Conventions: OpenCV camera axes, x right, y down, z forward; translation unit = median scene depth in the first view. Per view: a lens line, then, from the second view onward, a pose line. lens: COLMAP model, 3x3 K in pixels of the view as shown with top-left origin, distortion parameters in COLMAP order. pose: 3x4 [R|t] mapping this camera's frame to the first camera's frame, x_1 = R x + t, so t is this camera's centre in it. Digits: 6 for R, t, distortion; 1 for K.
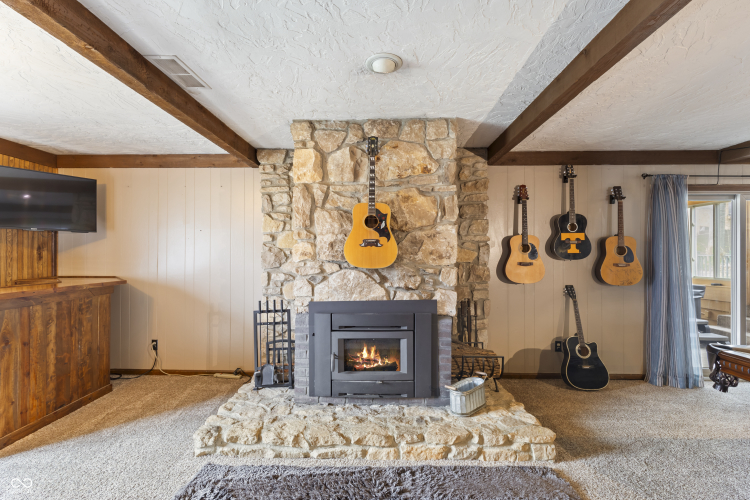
lens RADIAL K [[348.7, 0, 374.7], [0, 348.7, 250.5], [0, 0, 1]] dist [0.001140, 0.001393]
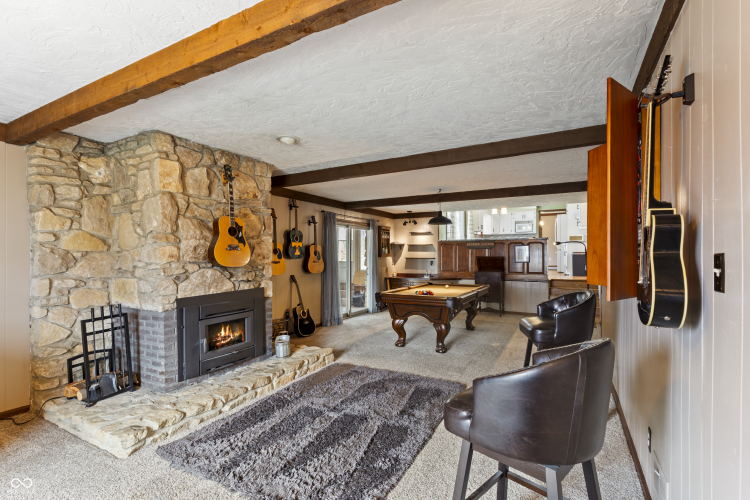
lens RADIAL K [[348.7, 0, 377.0], [0, 348.7, 254.1], [0, 0, 1]] dist [0.001140, 0.001393]
pose [[0.458977, -0.000330, 0.888448, -0.877872], [-0.005856, 0.999977, 0.003397, -0.004414], [-0.888429, -0.006762, 0.458964, -0.085314]]
